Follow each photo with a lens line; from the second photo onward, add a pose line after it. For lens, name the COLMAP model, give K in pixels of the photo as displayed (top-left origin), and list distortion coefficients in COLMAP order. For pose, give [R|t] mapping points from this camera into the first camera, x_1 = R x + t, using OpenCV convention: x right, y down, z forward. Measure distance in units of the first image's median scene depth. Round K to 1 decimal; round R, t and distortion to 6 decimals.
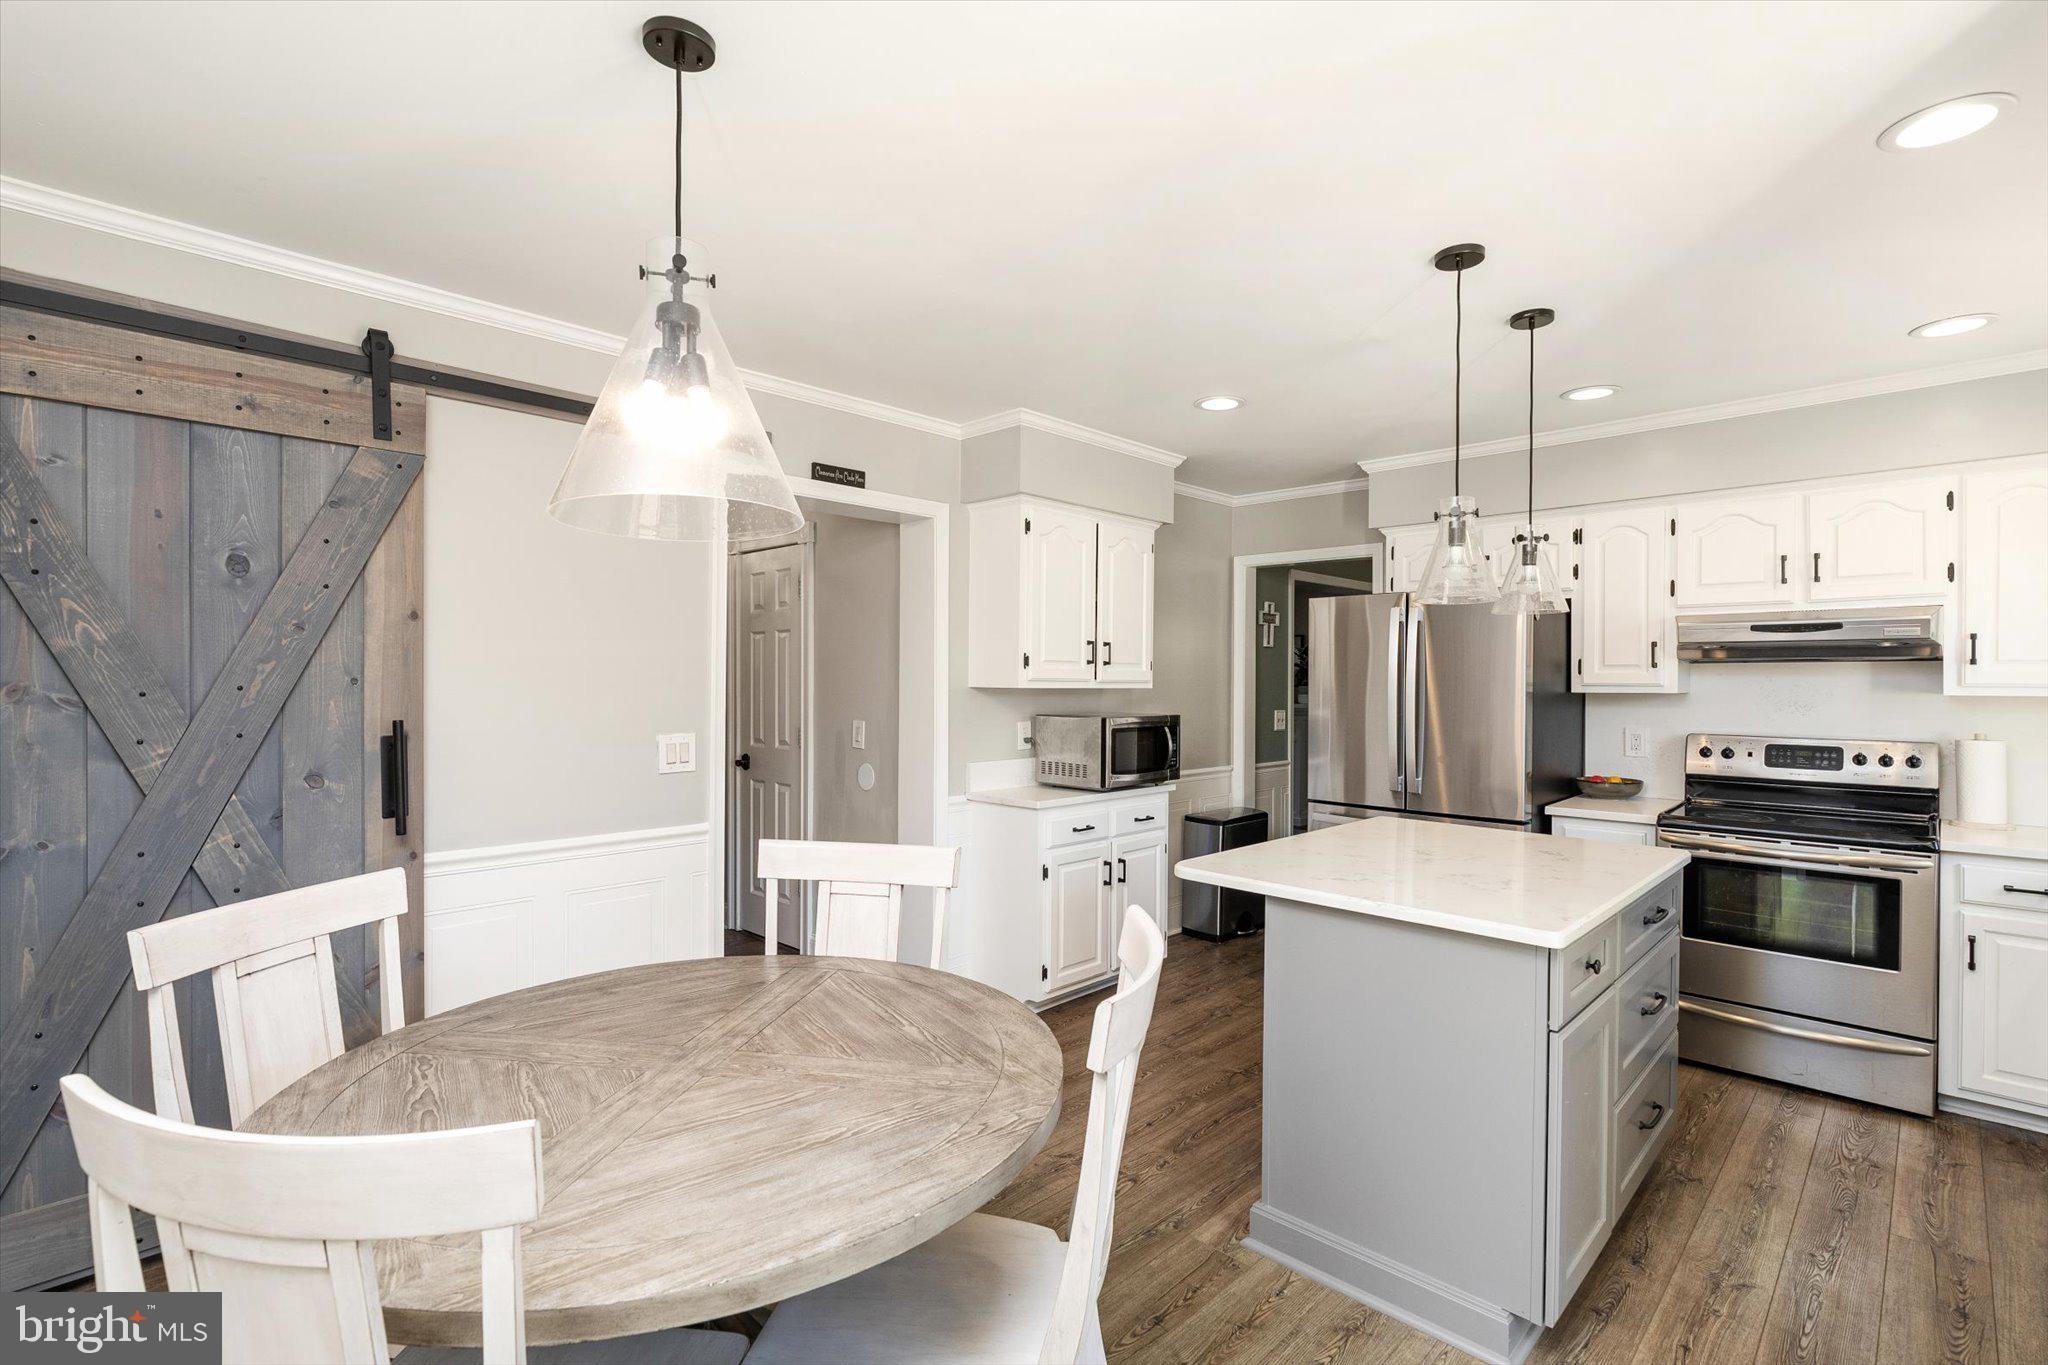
lens RADIAL K [[963.8, 0, 1014.9], [0, 963.8, 680.8], [0, 0, 1]] dist [0.001906, -0.000020]
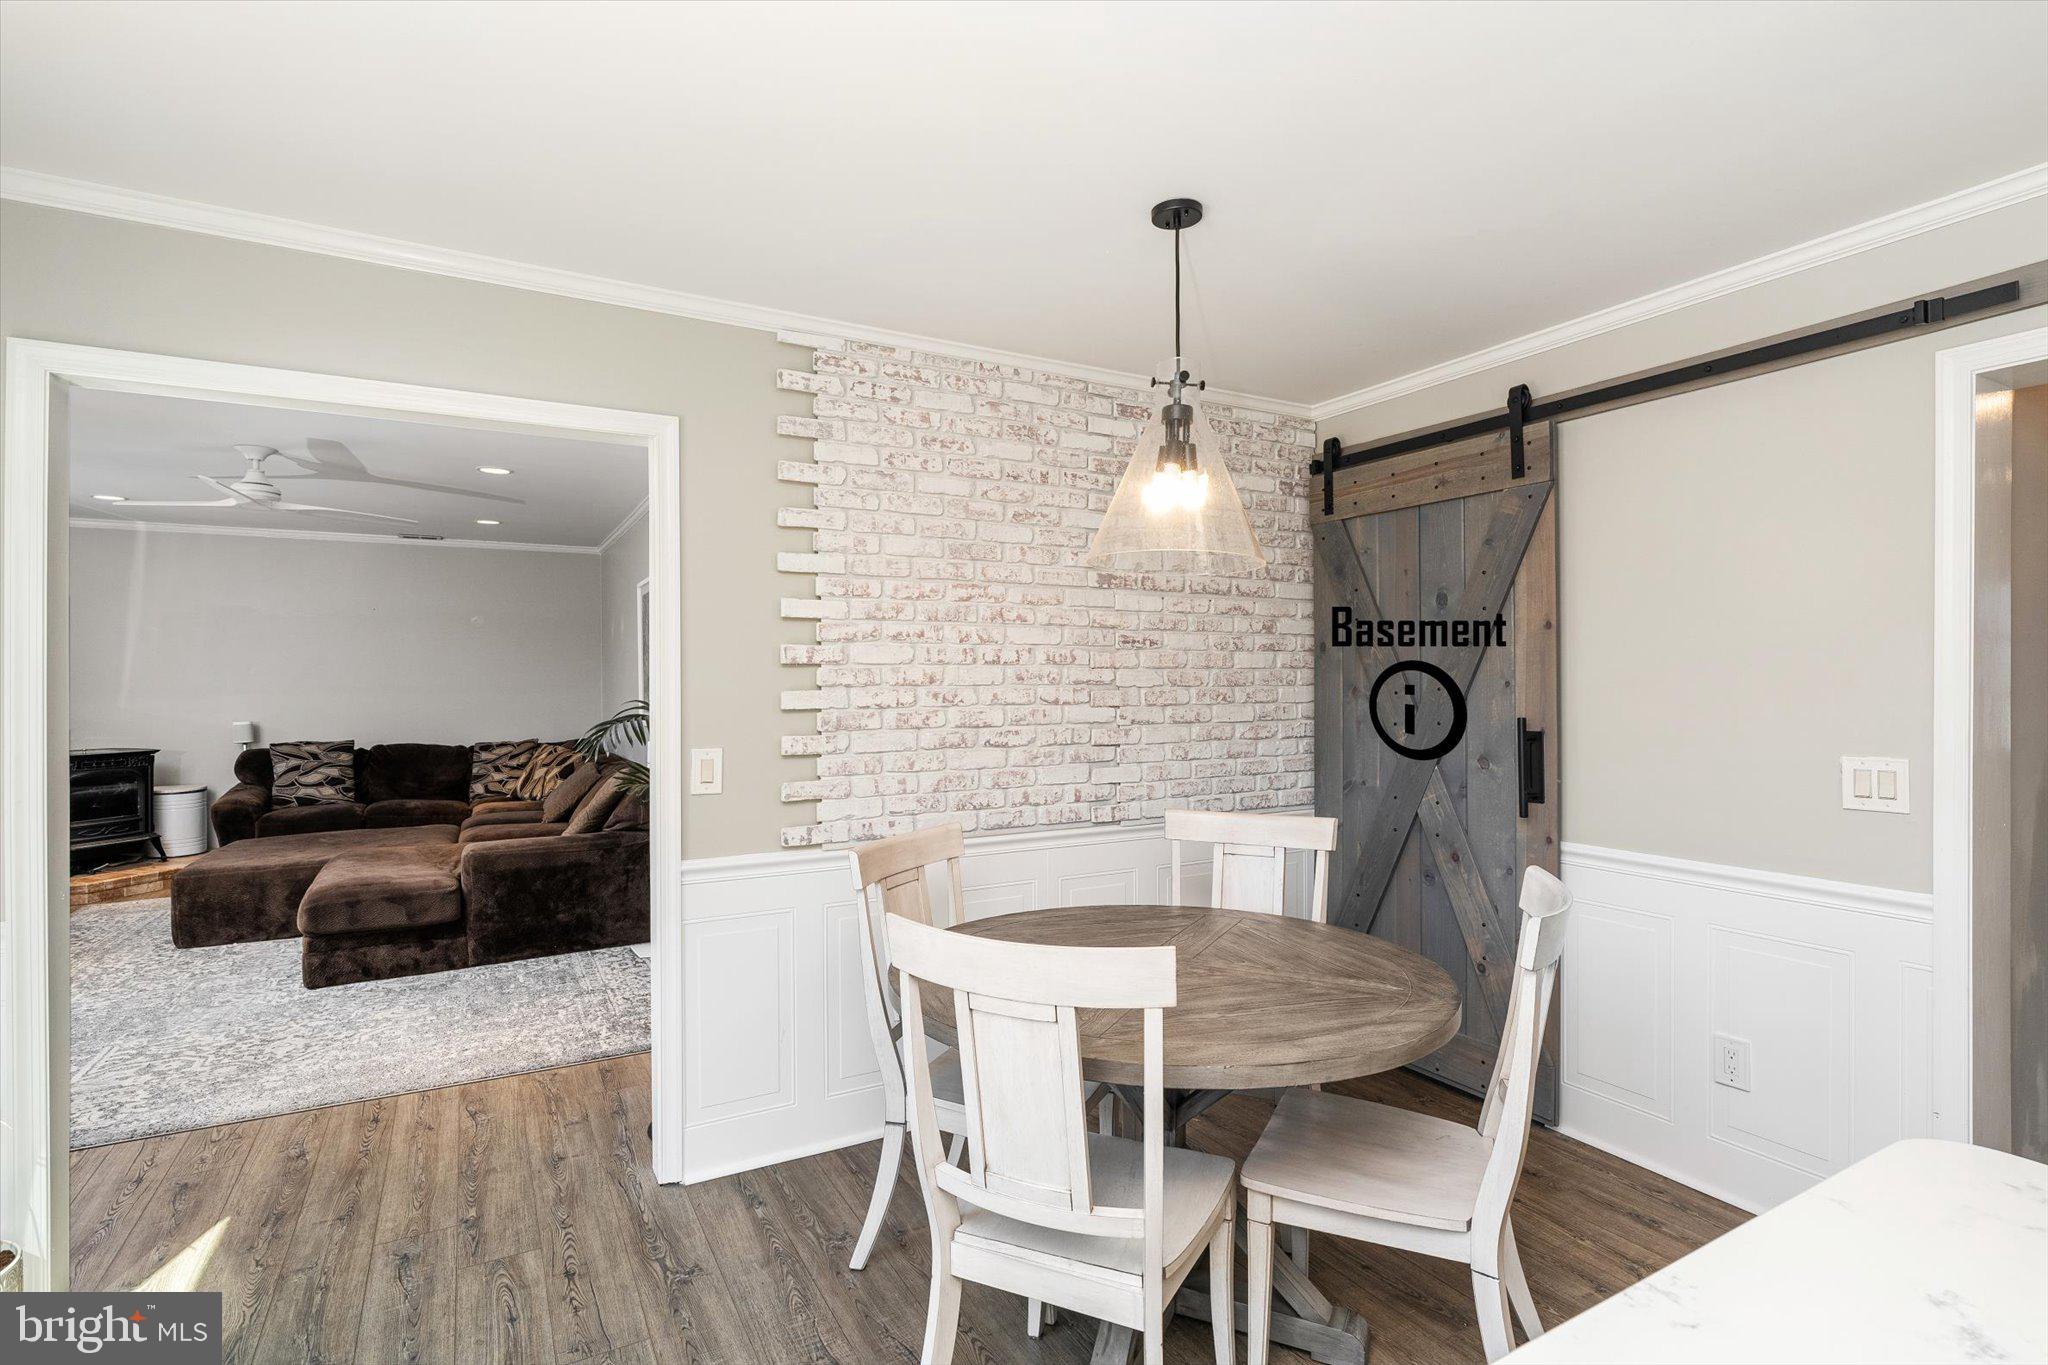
lens RADIAL K [[963.8, 0, 1014.7], [0, 963.8, 689.1], [0, 0, 1]] dist [0.001906, -0.000020]
pose [[-0.270085, -0.000782, -0.962836, 0.642307], [-0.002176, 0.999998, -0.000202, 0.008044], [0.962834, 0.002041, -0.270086, 0.732486]]
